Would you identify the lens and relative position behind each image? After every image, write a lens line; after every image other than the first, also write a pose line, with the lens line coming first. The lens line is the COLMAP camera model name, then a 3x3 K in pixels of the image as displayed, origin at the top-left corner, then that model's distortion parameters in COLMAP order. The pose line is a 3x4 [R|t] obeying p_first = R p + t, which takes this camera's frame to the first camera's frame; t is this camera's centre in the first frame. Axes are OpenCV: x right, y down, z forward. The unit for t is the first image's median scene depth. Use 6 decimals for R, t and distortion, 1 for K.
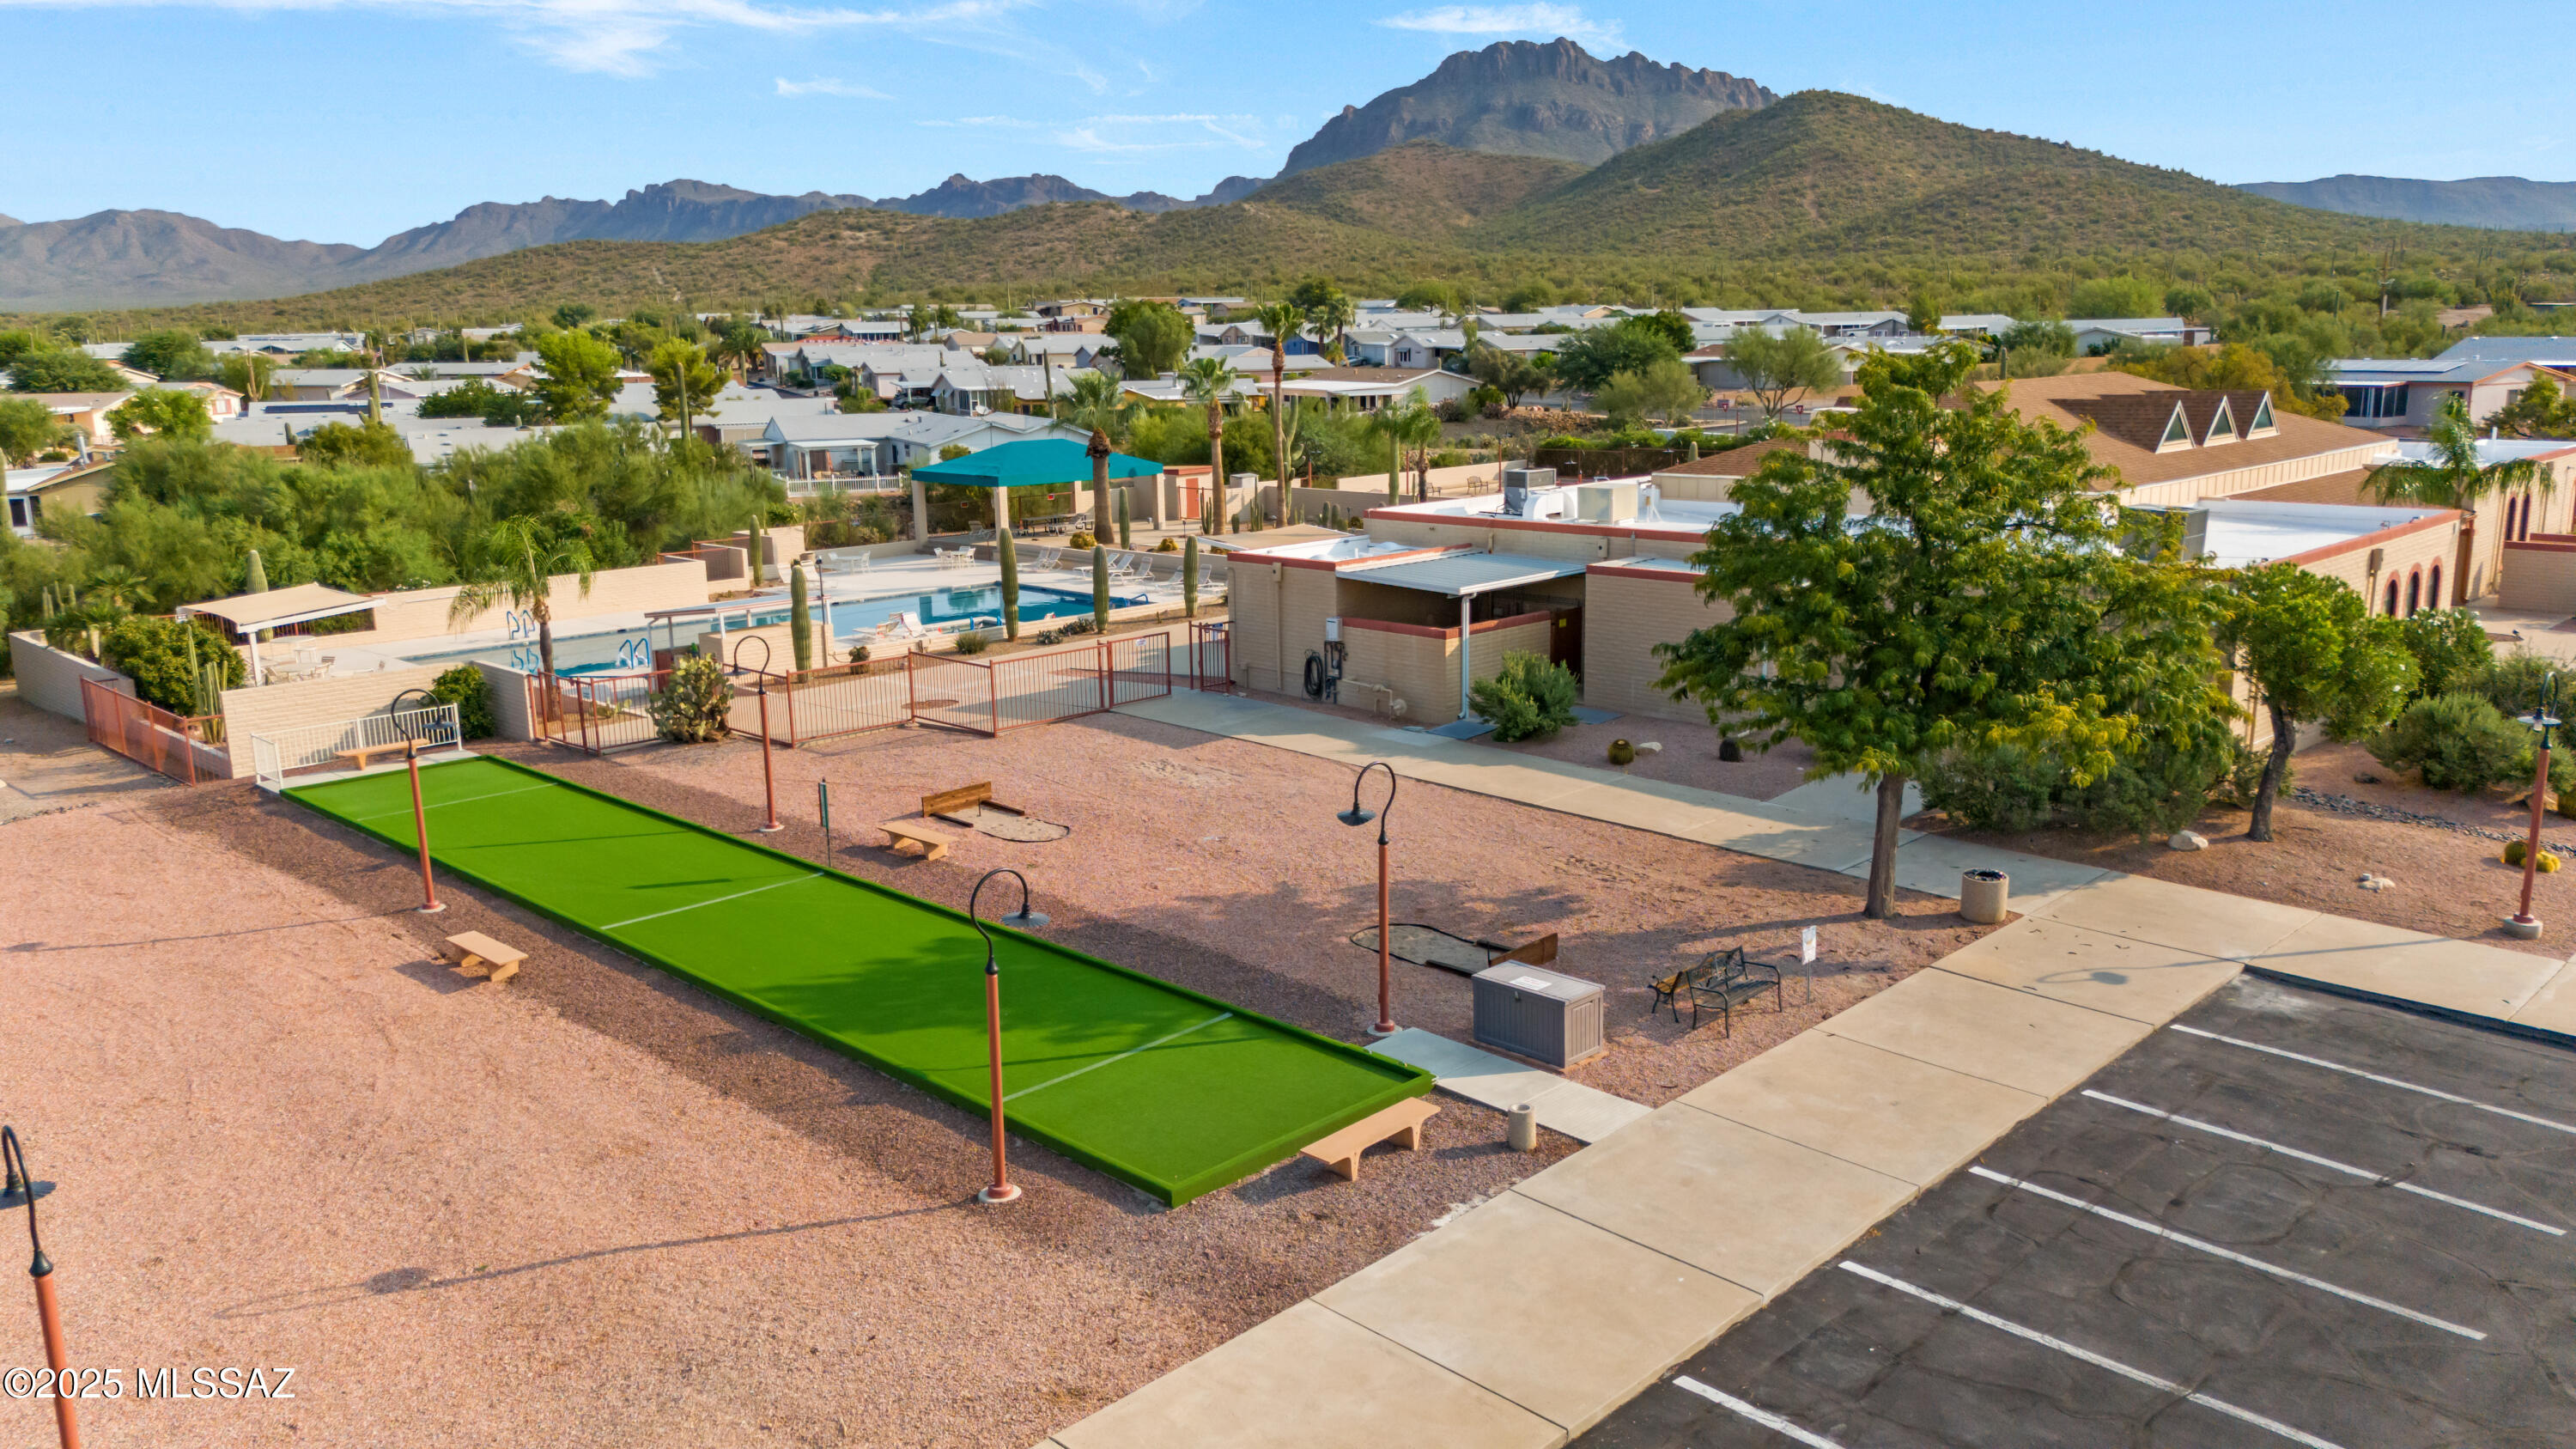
lens RADIAL K [[1865.7, 0, 1296.2], [0, 1865.7, 725.7], [0, 0, 1]] dist [0.079053, -0.068536]
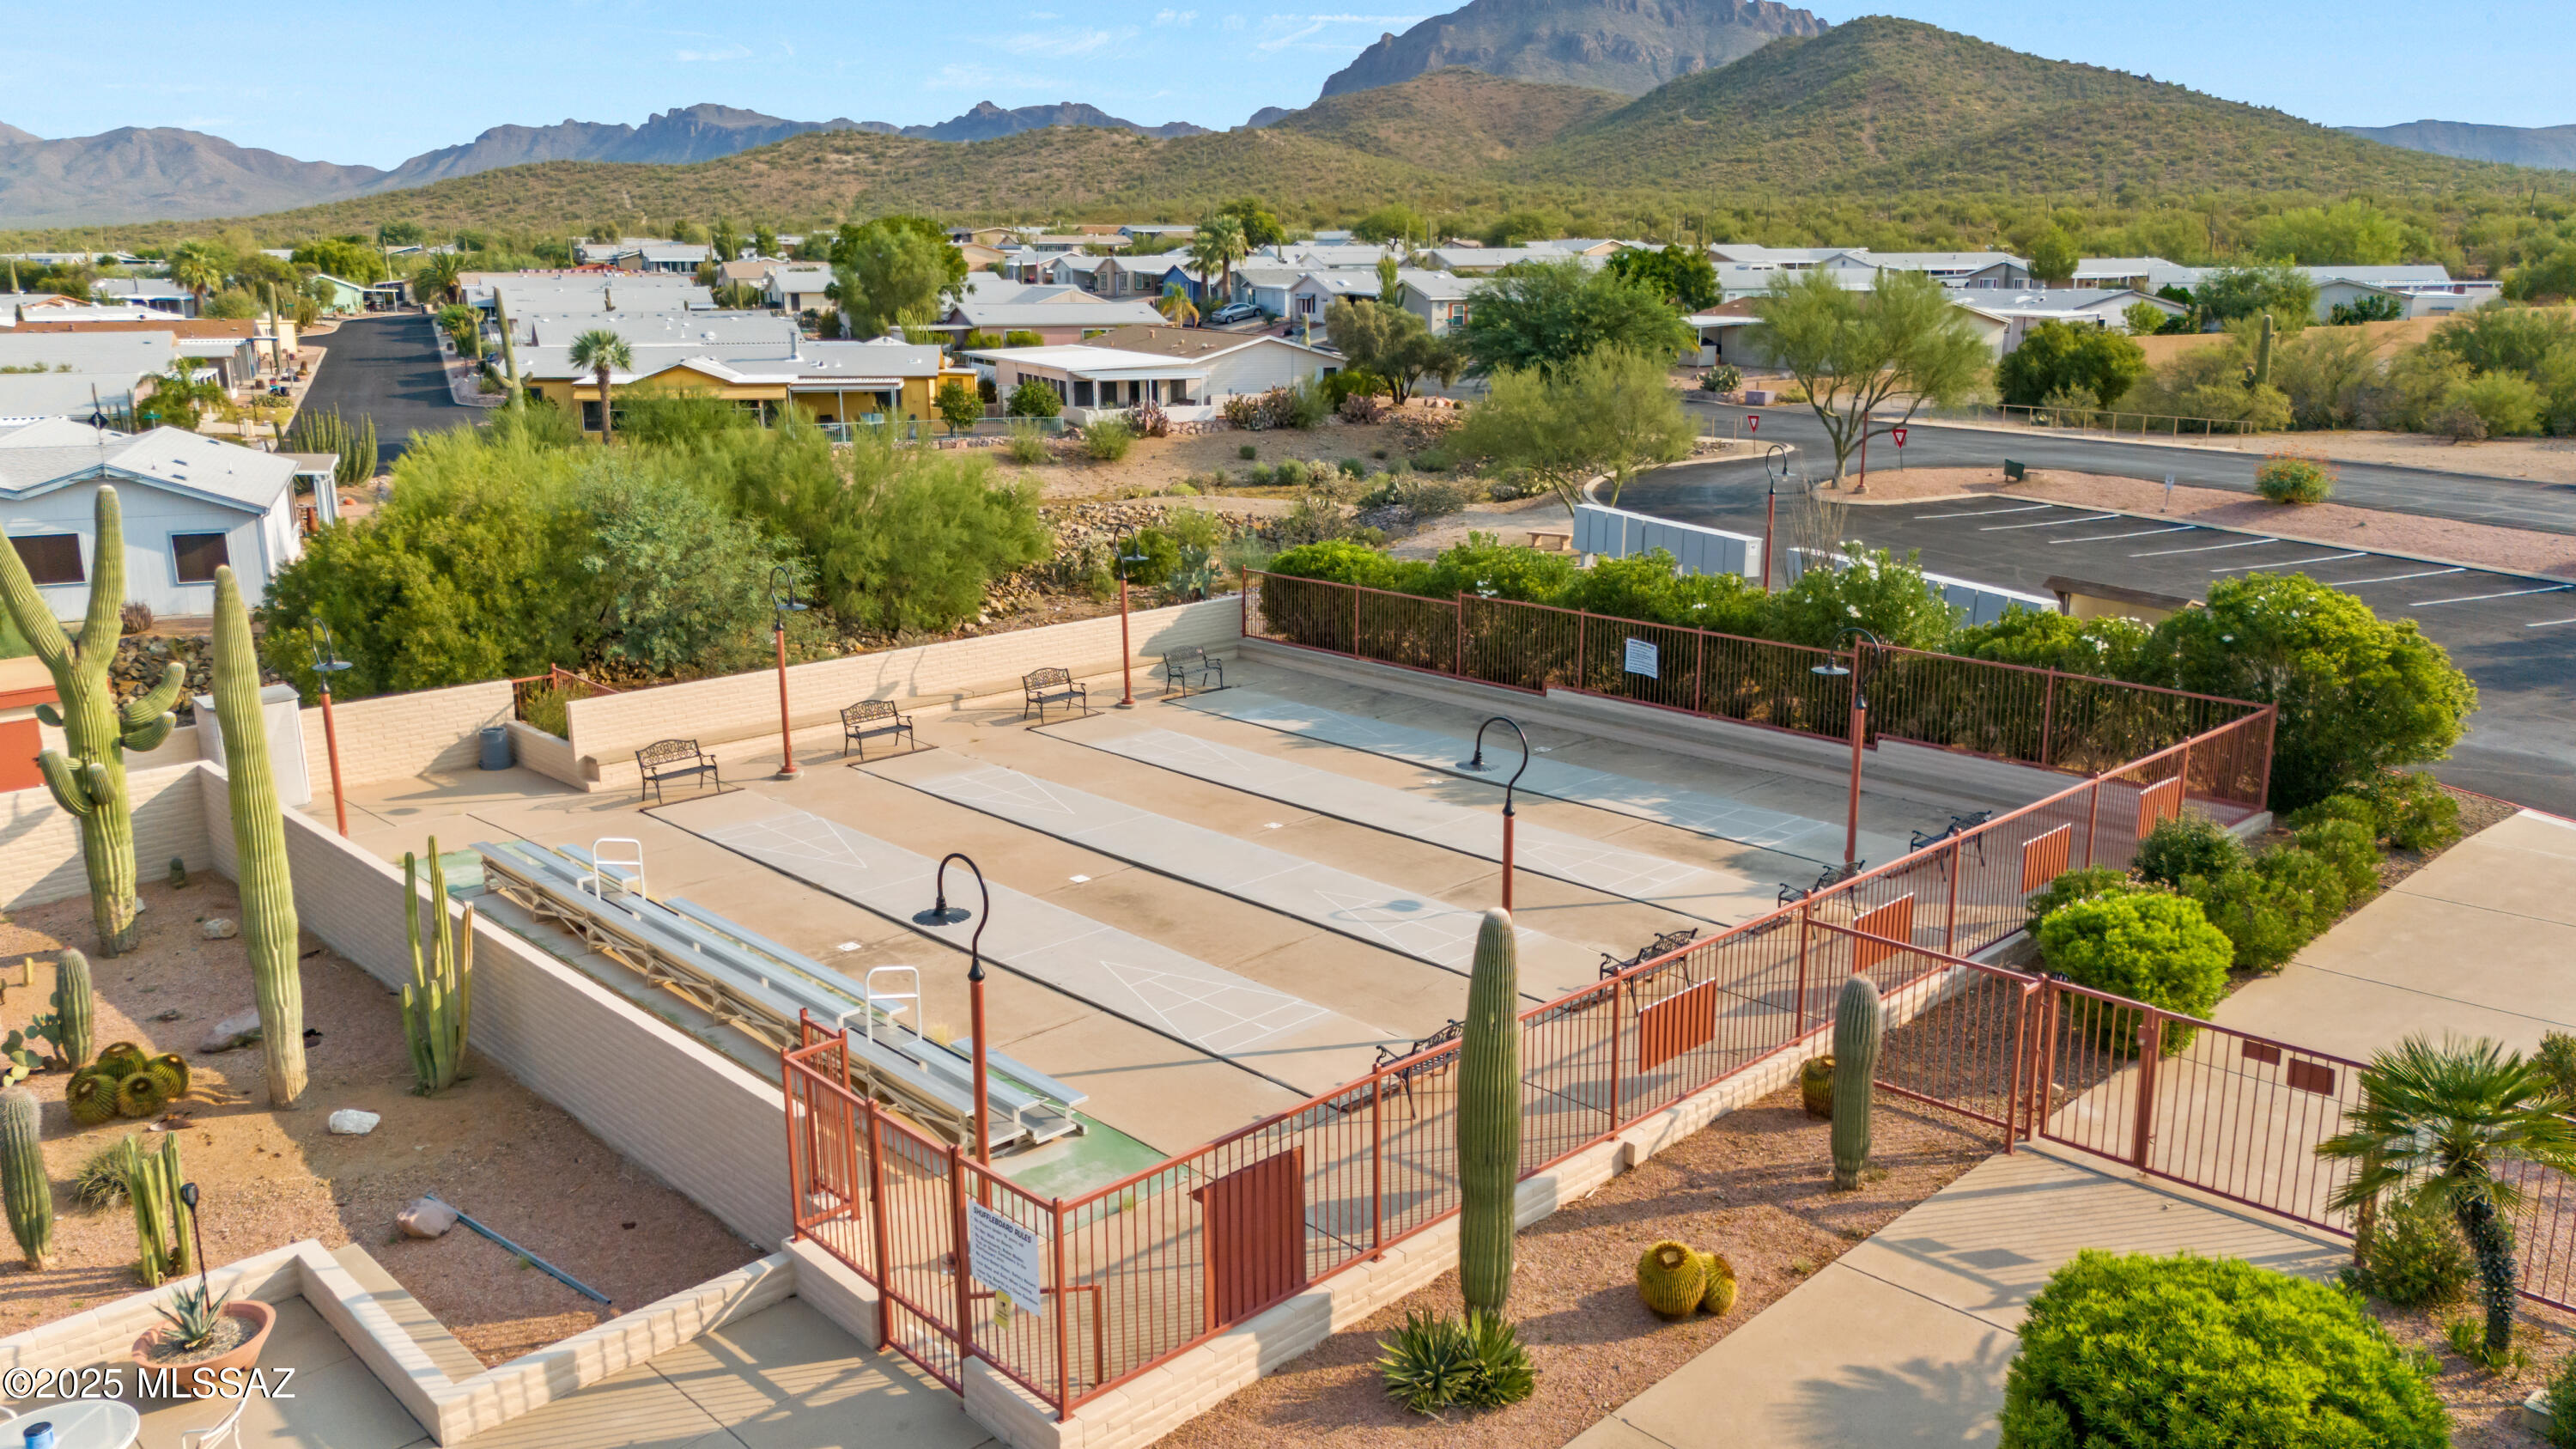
lens RADIAL K [[1900.0, 0, 1288.0], [0, 1900.0, 724.5], [0, 0, 1]] dist [0.071337, -0.050262]
pose [[0.999652, 0.018814, -0.018465, 0.096284], [-0.018309, 0.999464, 0.027130, -0.085843], [0.018965, -0.026782, 0.999461, 0.404464]]
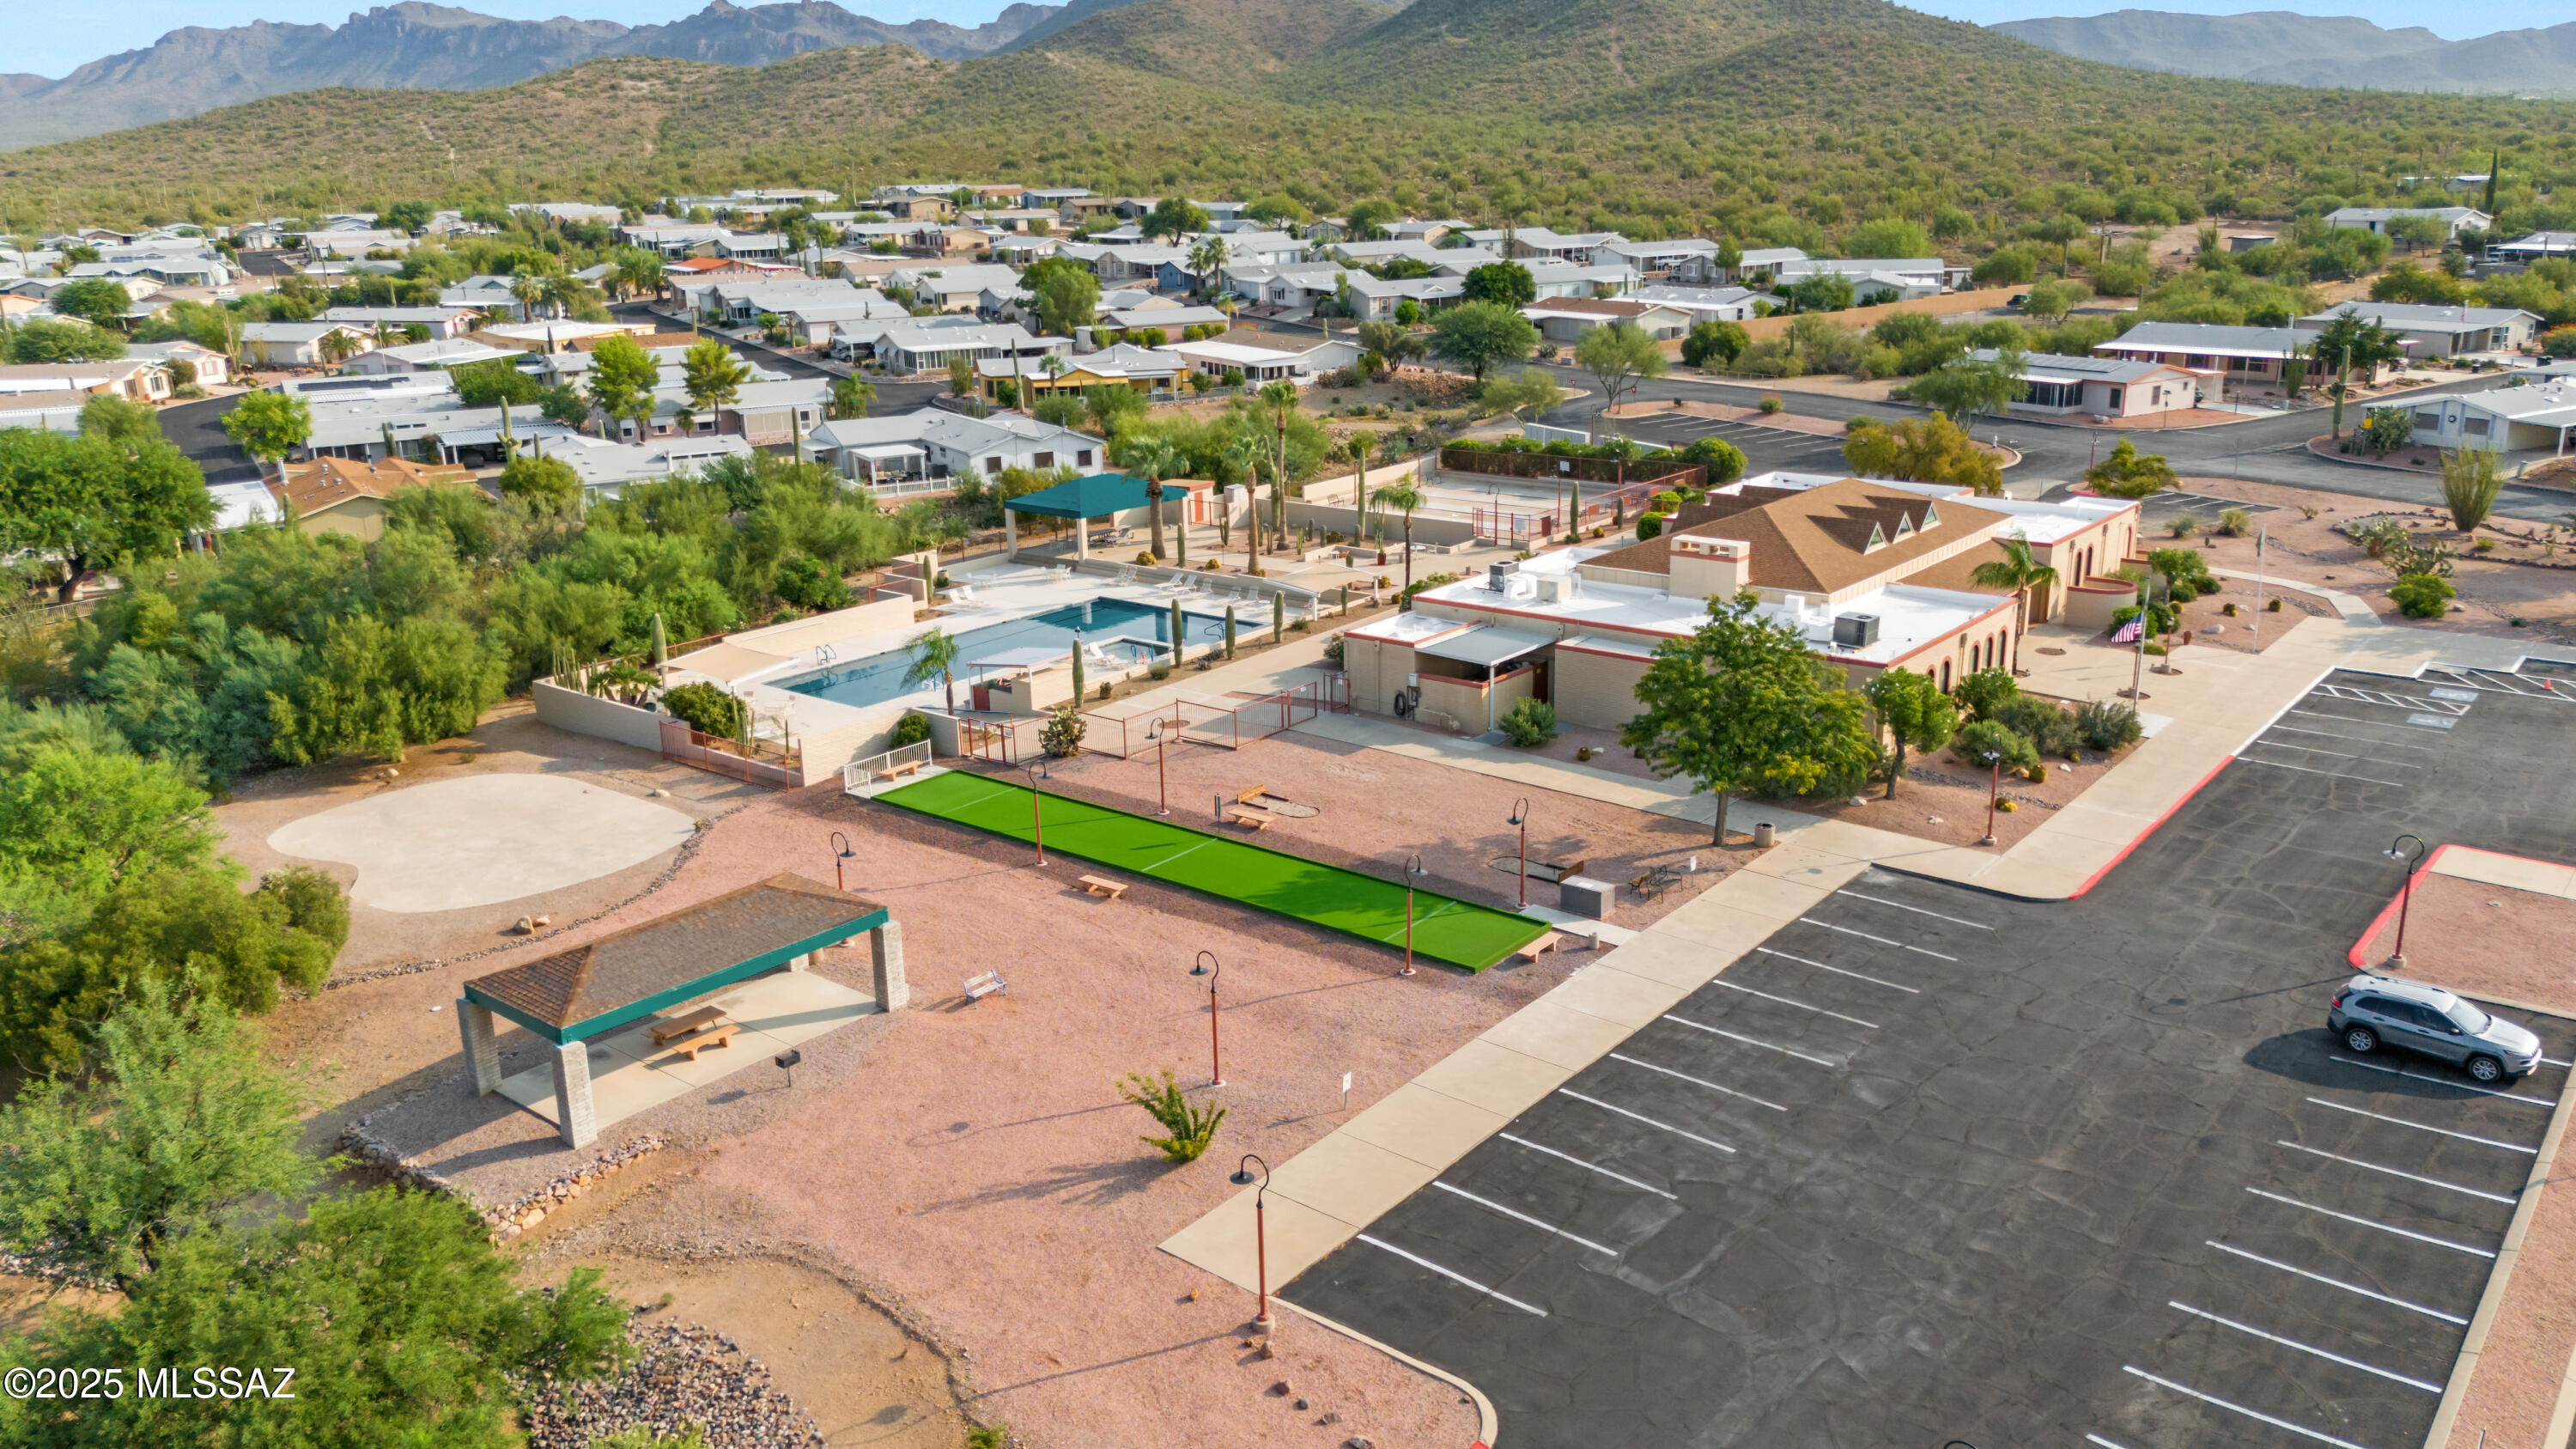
lens RADIAL K [[1900.0, 0, 1288.0], [0, 1900.0, 724.5], [0, 0, 1]] dist [0.071337, -0.050262]
pose [[0.995083, -0.031383, 0.093946, -0.073491], [0.024235, 0.996792, 0.076284, -0.040797], [-0.096039, -0.073632, 0.992650, -0.214018]]
